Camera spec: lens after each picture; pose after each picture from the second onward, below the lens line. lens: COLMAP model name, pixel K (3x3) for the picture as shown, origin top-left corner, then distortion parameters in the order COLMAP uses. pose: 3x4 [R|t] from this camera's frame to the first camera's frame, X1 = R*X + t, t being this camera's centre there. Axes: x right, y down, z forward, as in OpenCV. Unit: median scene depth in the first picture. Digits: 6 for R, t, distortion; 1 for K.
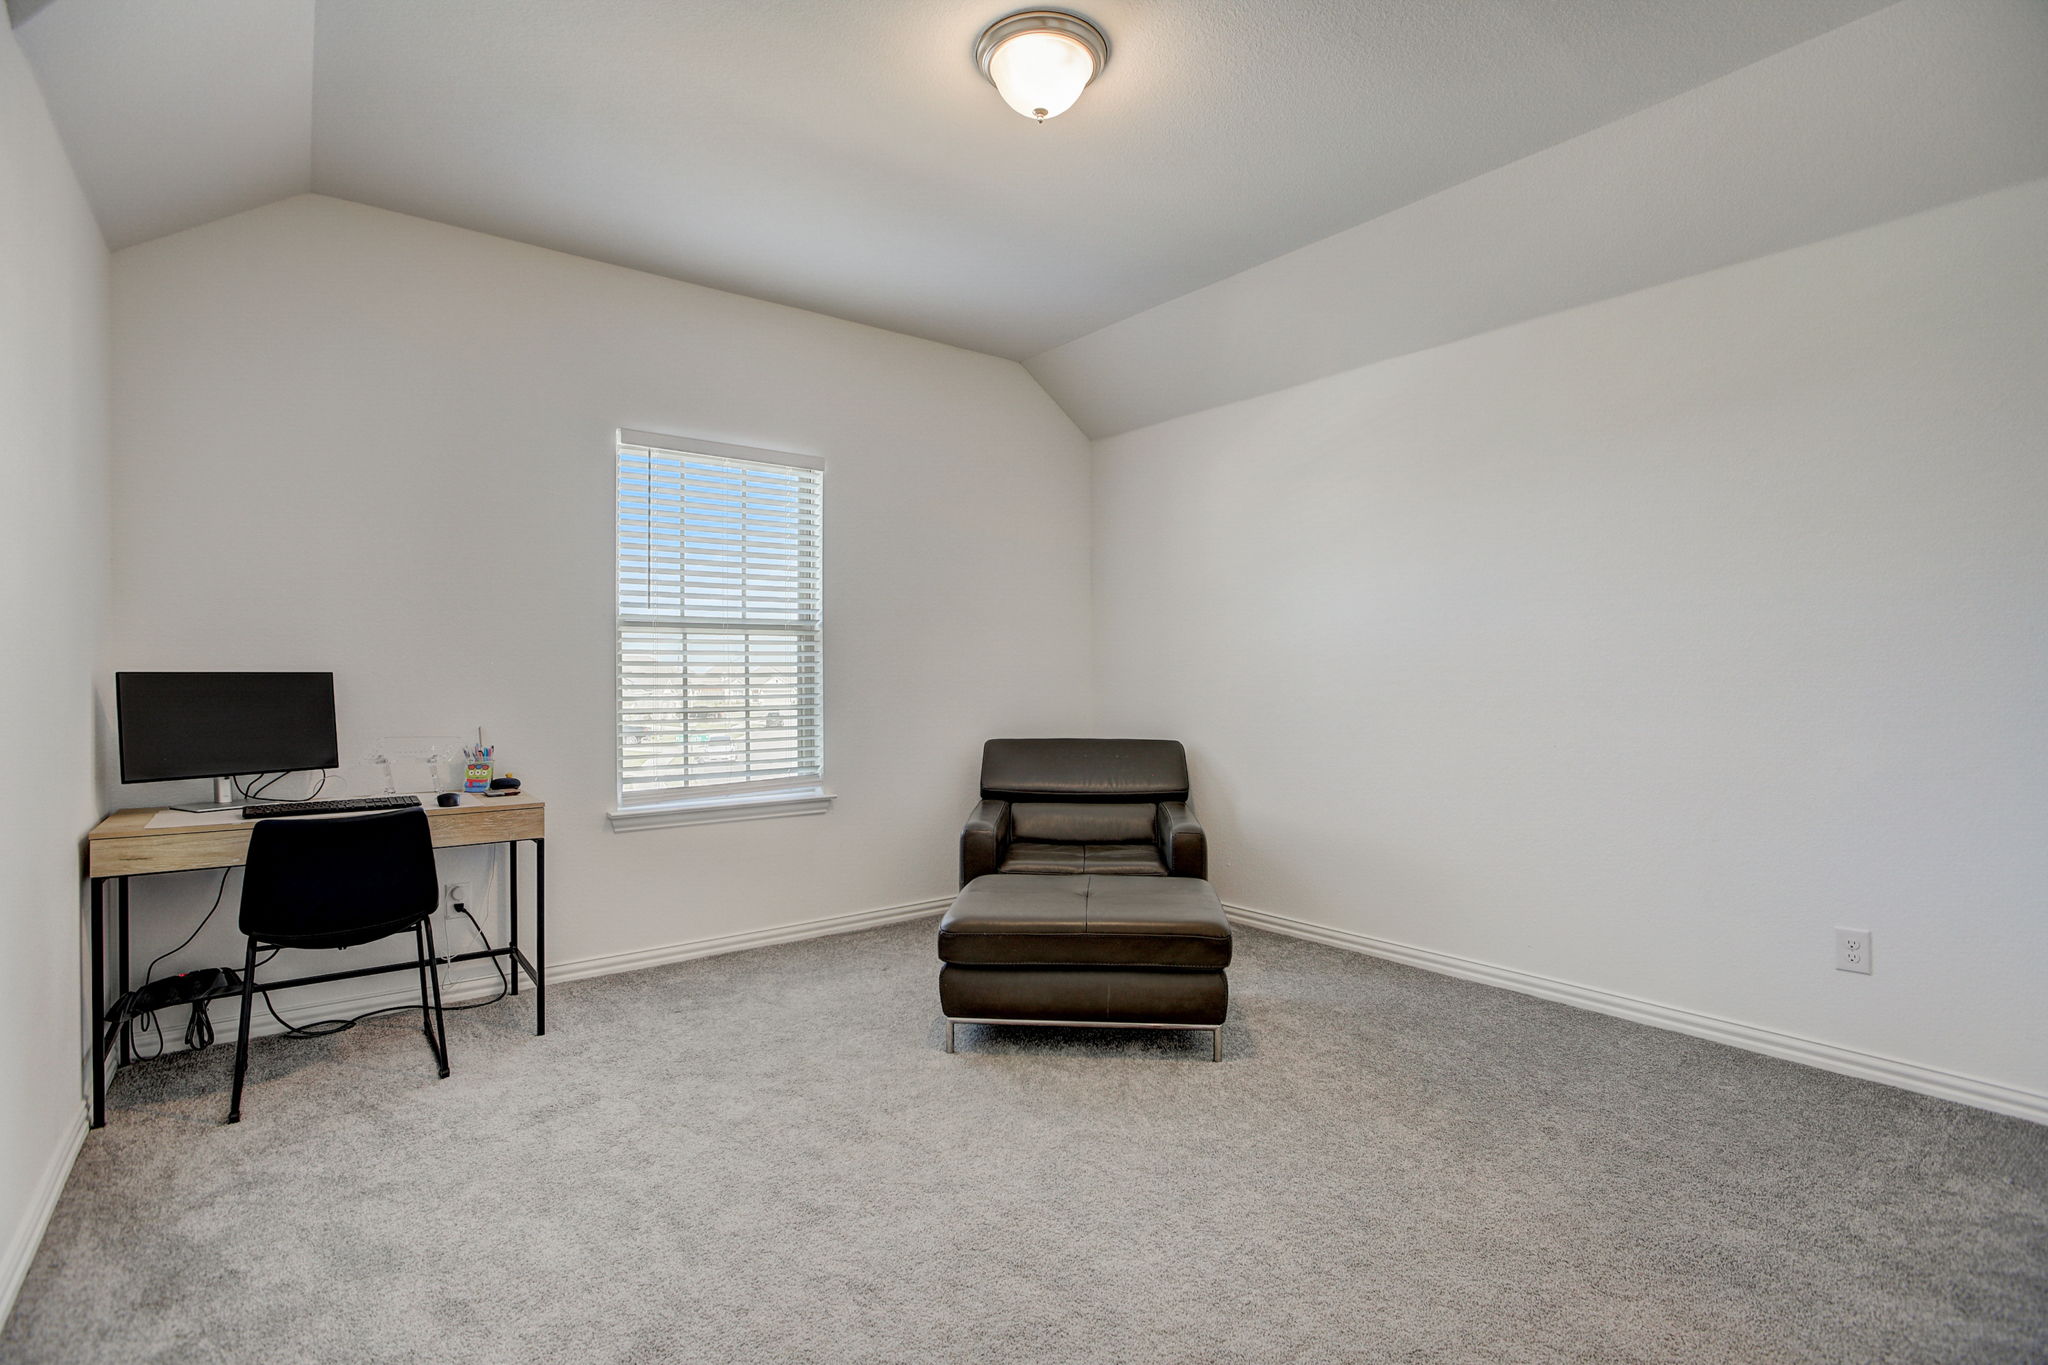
lens RADIAL K [[956.6, 0, 1024.0], [0, 956.6, 682.5], [0, 0, 1]] dist [-0.028674, 0.010241]
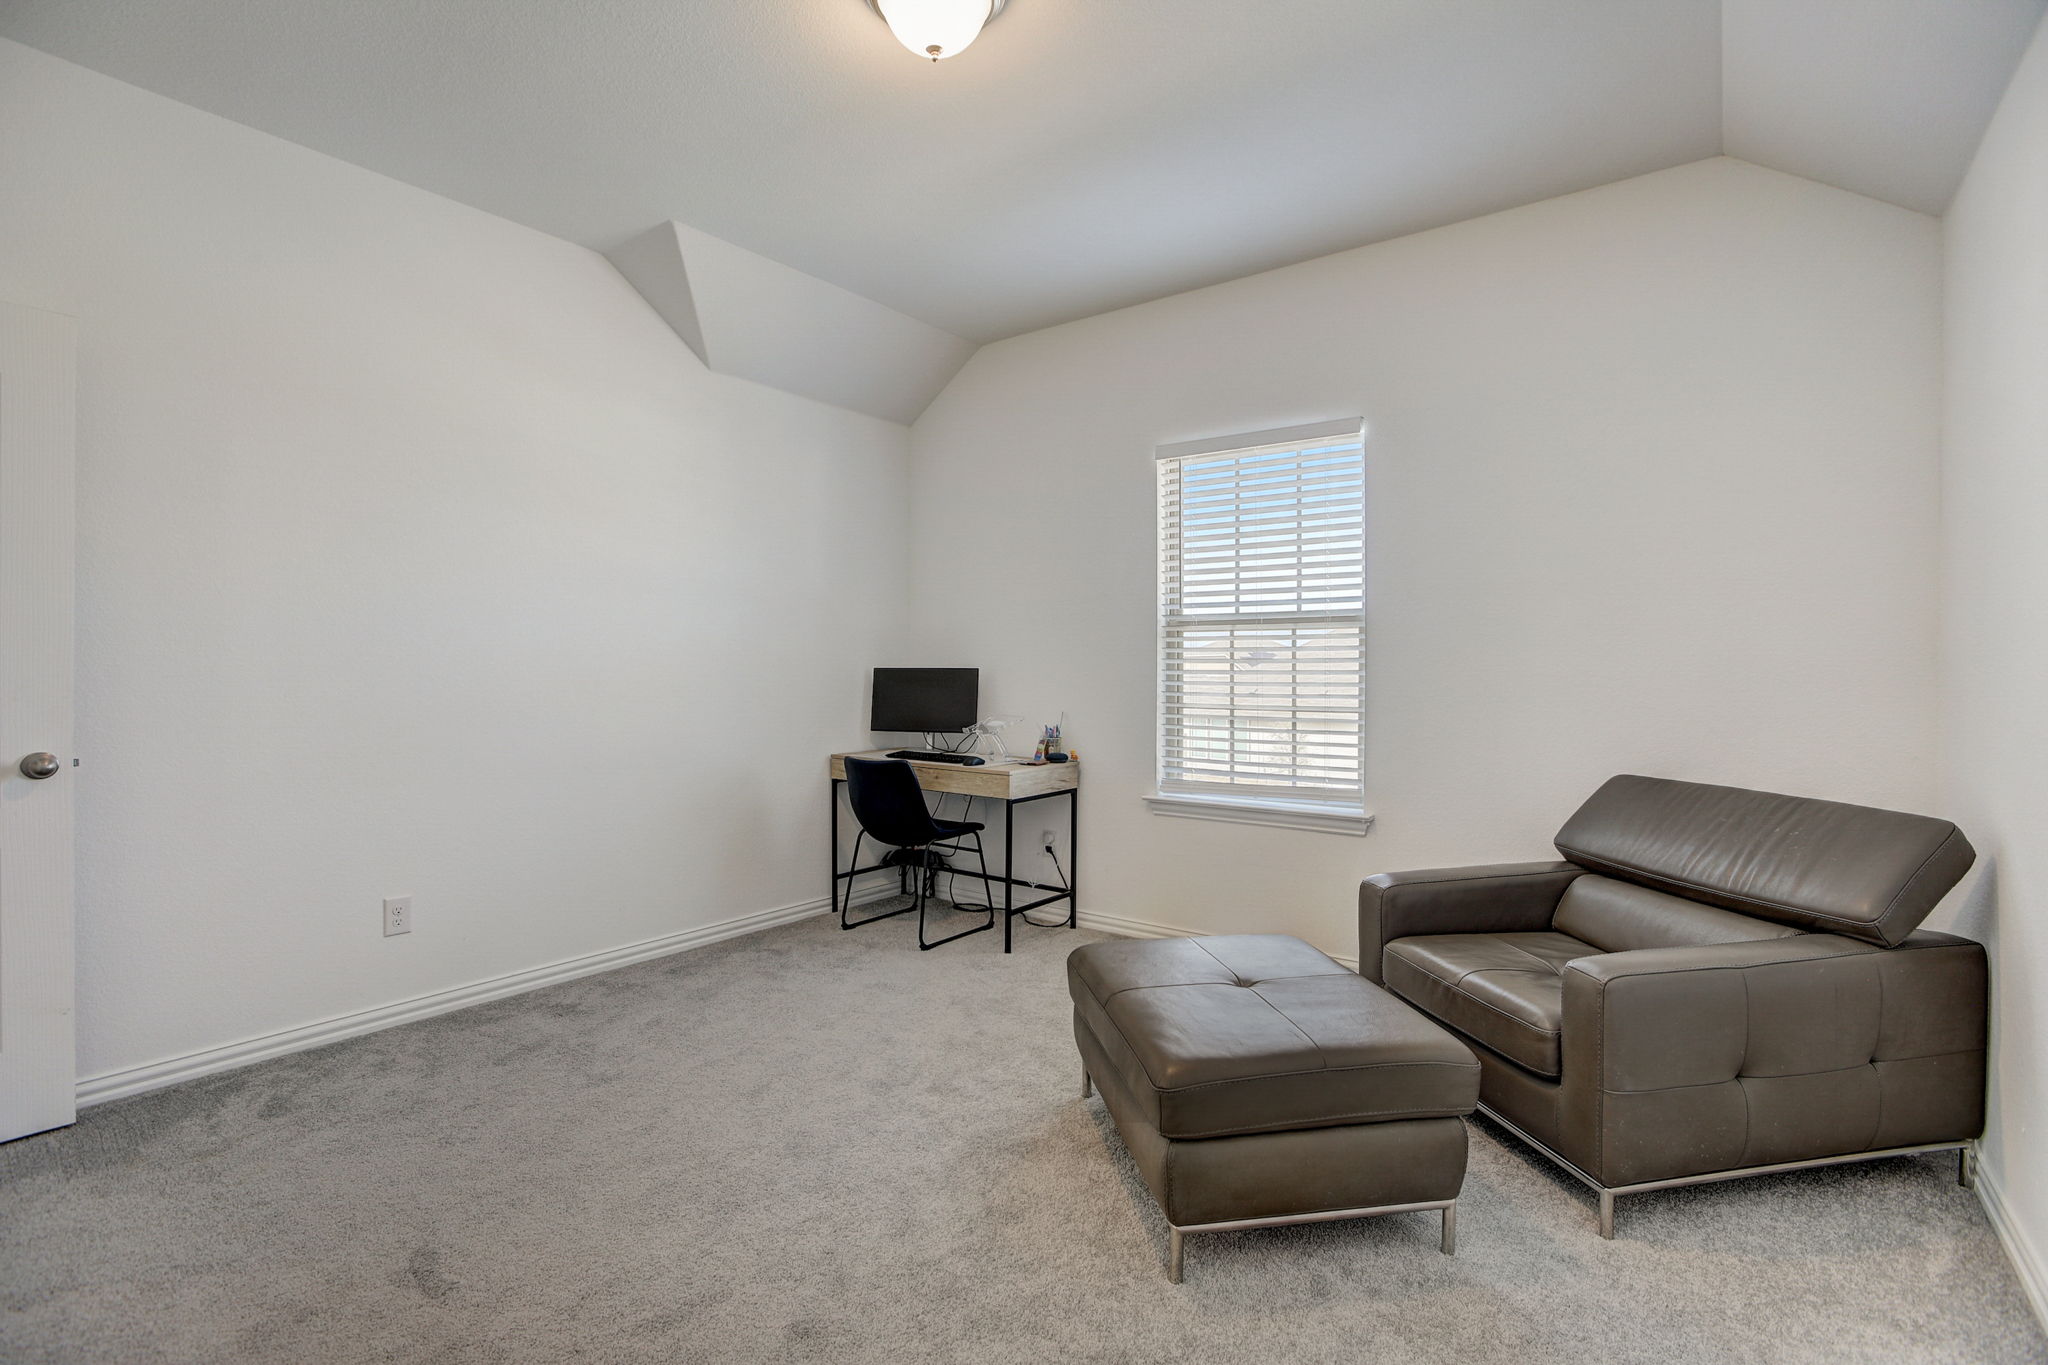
lens RADIAL K [[960.3, 0, 1024.0], [0, 960.3, 682.5], [0, 0, 1]] dist [-0.055596, 0.026292]
pose [[0.248127, 0.012143, -0.968651, 0.692302], [-0.010665, 0.999895, 0.009802, -0.005390], [0.968669, 0.007898, 0.248231, 0.651981]]
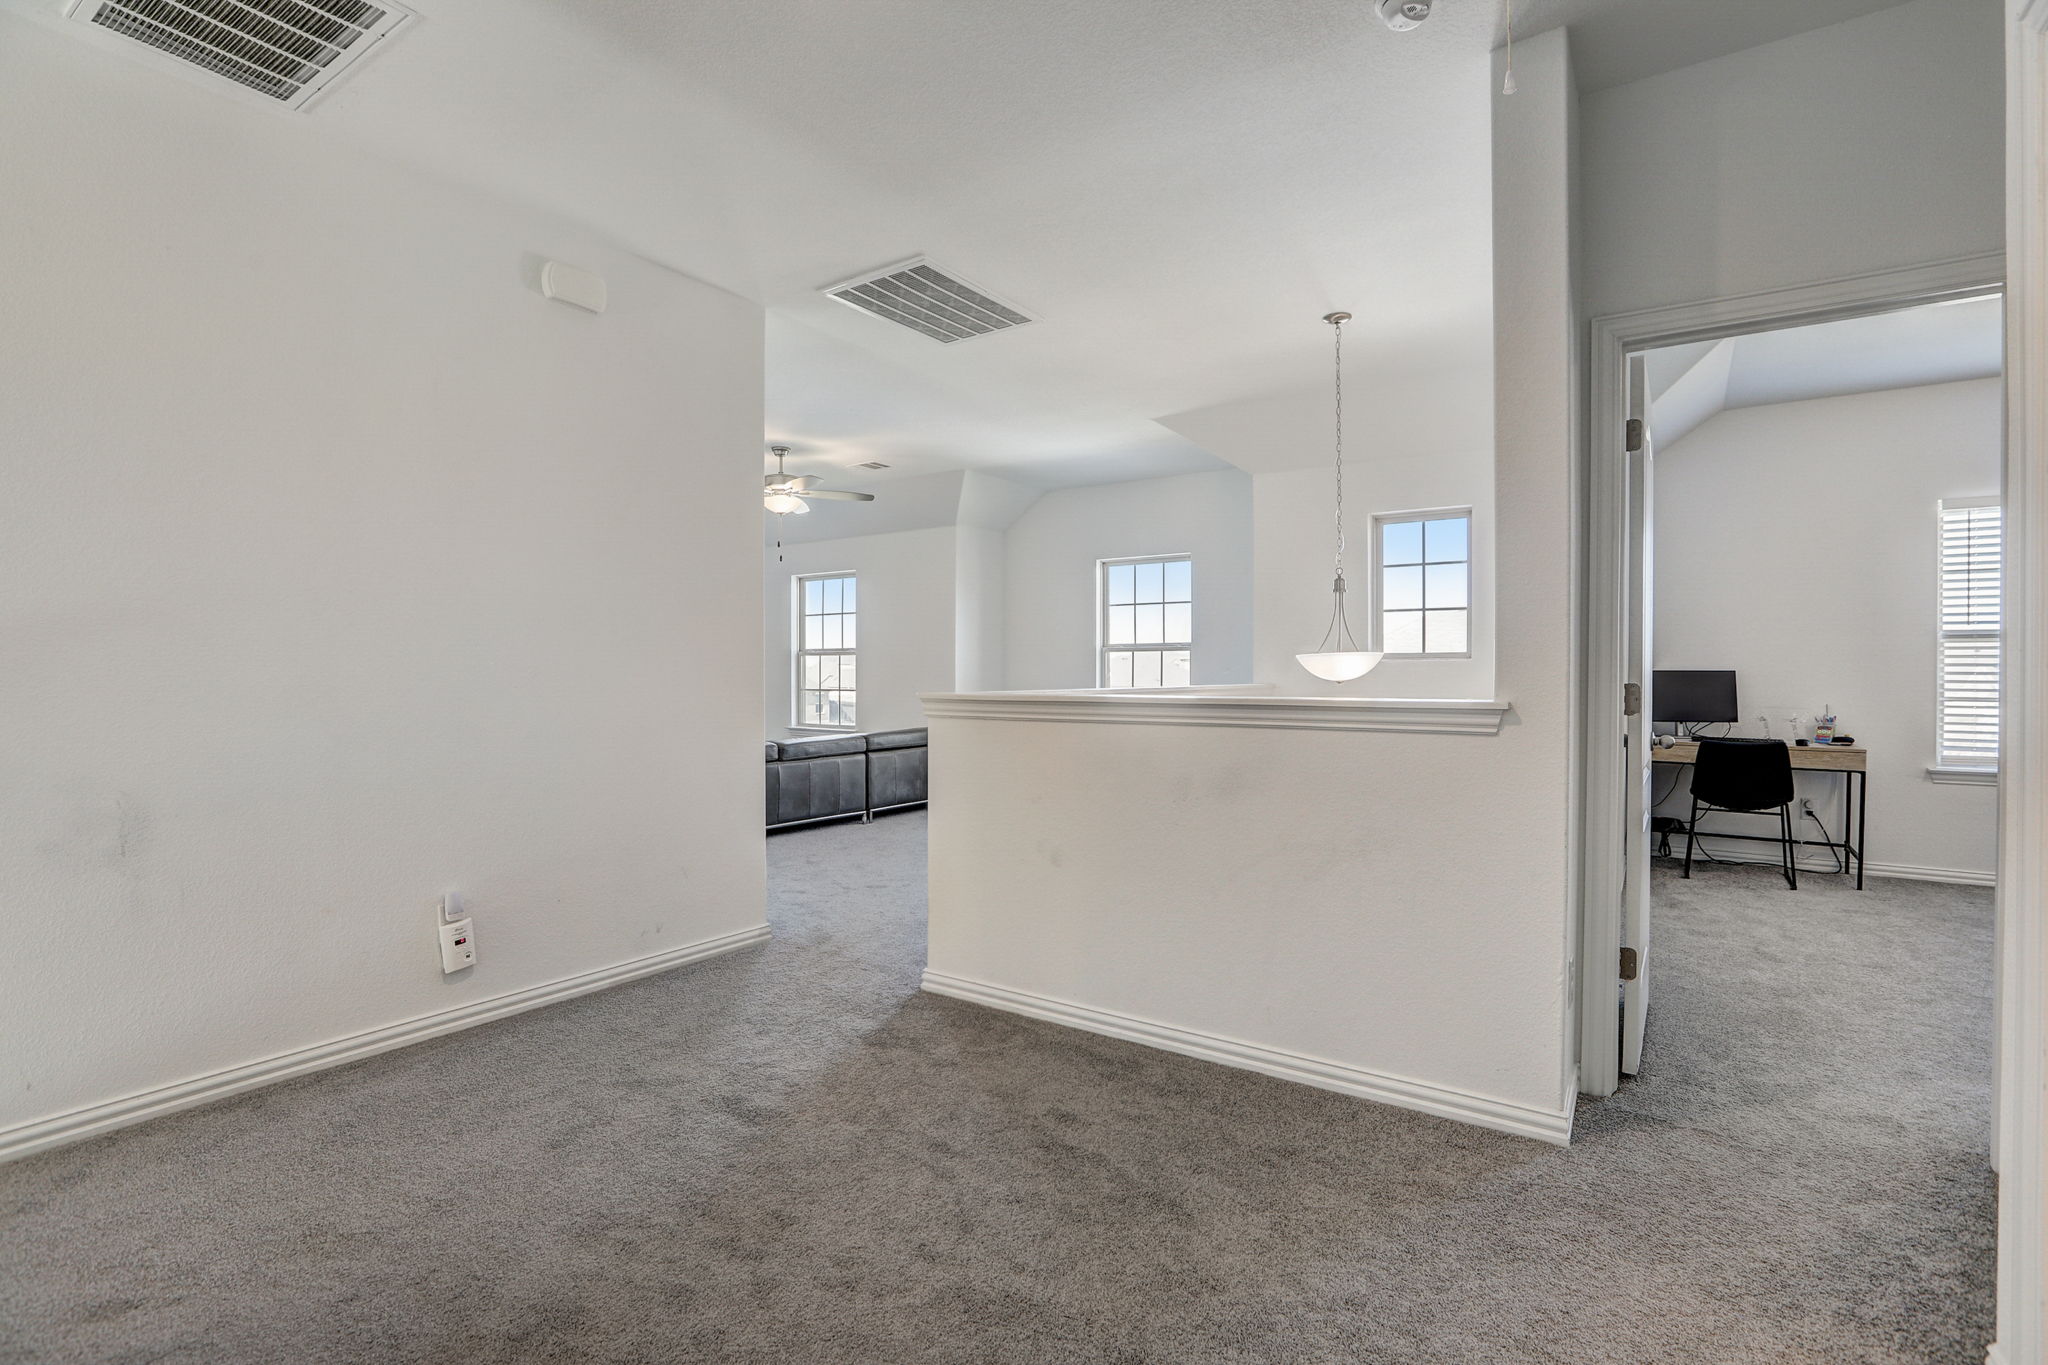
lens RADIAL K [[956.6, 0, 1024.0], [0, 956.6, 682.5], [0, 0, 1]] dist [-0.028674, 0.010241]
pose [[0.308391, 0.020322, -0.951042, 0.545875], [-0.004506, 0.999792, 0.019902, -0.015478], [0.951249, -0.001852, 0.308419, -0.819832]]
